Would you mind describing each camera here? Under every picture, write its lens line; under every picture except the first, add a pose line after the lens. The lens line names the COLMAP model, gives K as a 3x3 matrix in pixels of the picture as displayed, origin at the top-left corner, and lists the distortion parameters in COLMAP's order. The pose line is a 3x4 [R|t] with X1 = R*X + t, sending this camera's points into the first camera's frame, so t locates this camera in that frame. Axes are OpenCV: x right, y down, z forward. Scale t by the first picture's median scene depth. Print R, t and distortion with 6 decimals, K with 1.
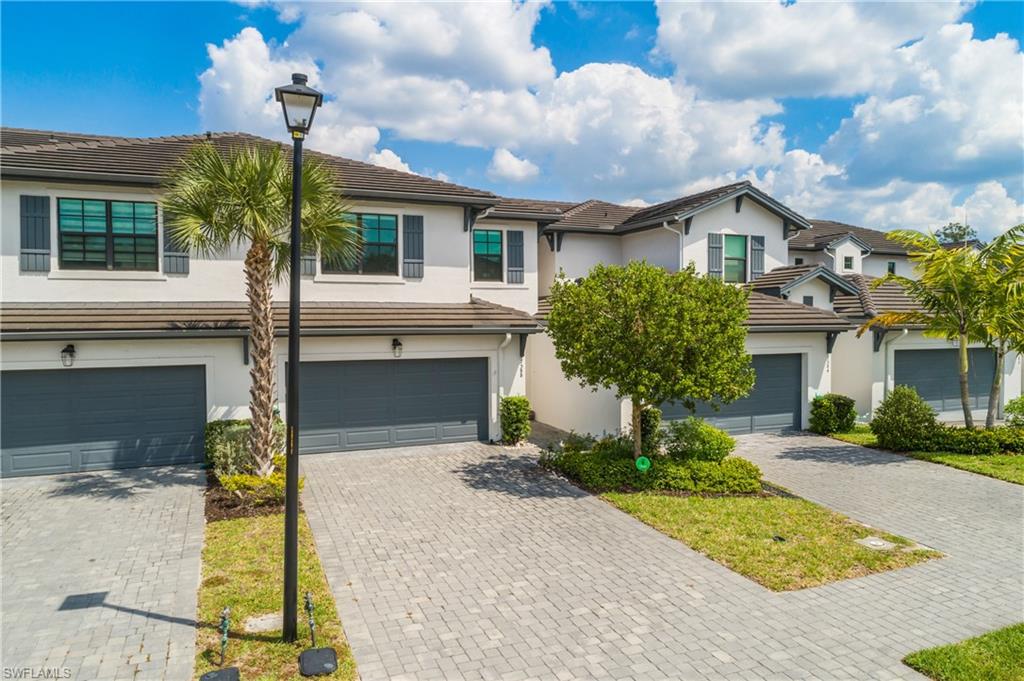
lens RADIAL K [[678.6, 0, 512.0], [0, 678.6, 340.5], [0, 0, 1]] dist [-0.004897, 0.000455]
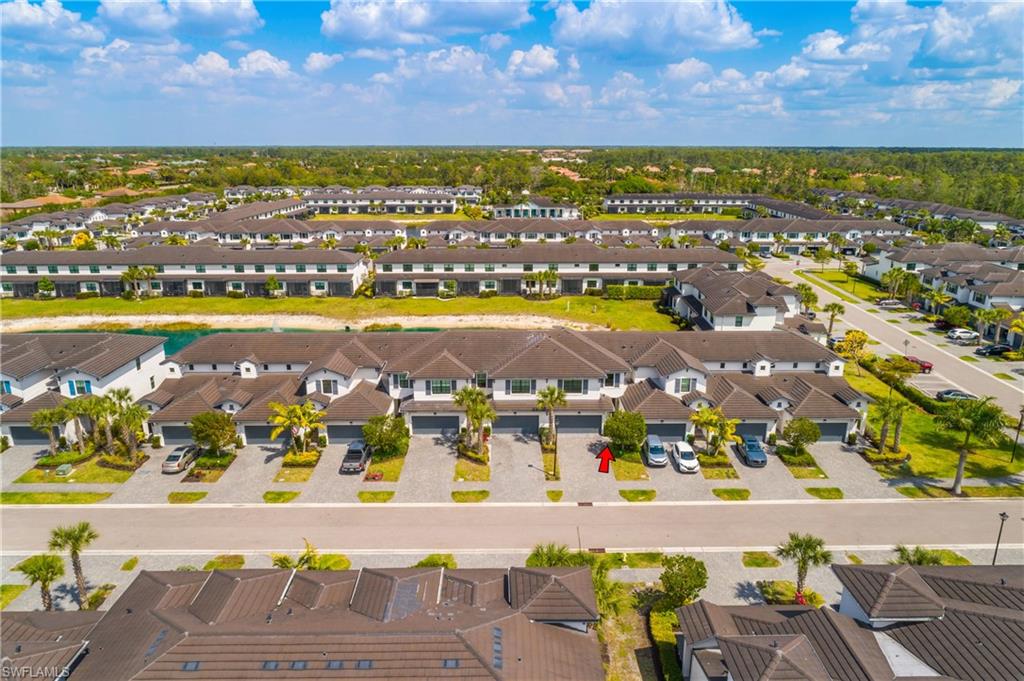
lens RADIAL K [[678.6, 0, 512.0], [0, 678.6, 340.5], [0, 0, 1]] dist [-0.004897, 0.000455]
pose [[0.926892, 0.109054, -0.359136, 1.073443], [-0.014635, 0.966632, 0.255752, -1.760352], [0.375043, -0.231799, 0.897559, -3.375755]]
